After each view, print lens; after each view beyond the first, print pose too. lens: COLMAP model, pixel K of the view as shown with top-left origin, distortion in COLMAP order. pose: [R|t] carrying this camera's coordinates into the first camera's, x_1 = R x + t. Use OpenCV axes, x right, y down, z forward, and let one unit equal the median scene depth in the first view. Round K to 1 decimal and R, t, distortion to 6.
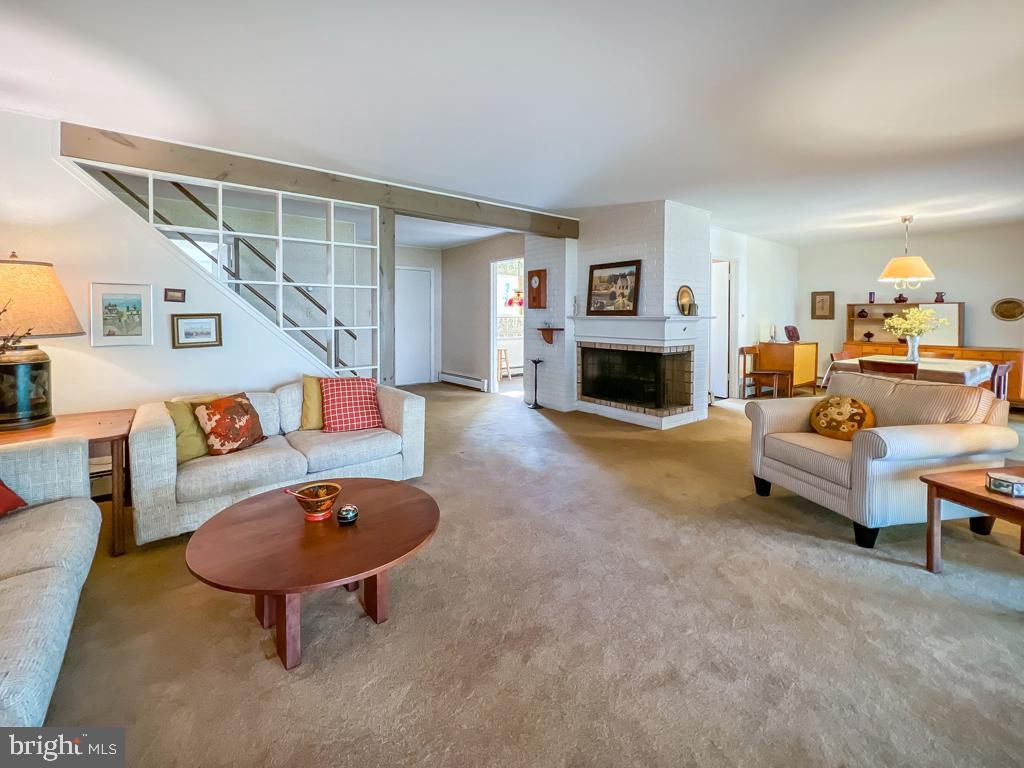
lens RADIAL K [[413.6, 0, 510.8], [0, 413.6, 323.2], [0, 0, 1]] dist [0.000586, 0.000073]
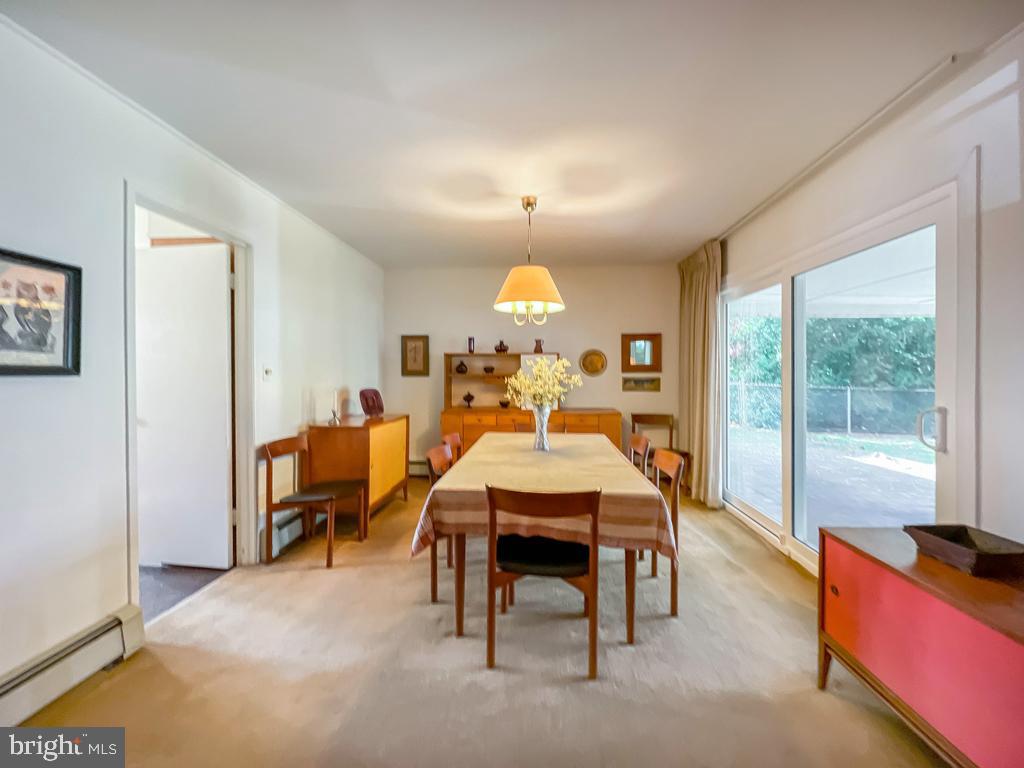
lens RADIAL K [[430.3, 0, 509.0], [0, 430.3, 371.6], [0, 0, 1]] dist [-0.000590, -0.000220]
pose [[0.657364, -0.005847, 0.753551, 0.356073], [0.016603, 0.999840, -0.006726, -0.010216], [-0.753391, 0.016933, 0.657355, 0.463561]]
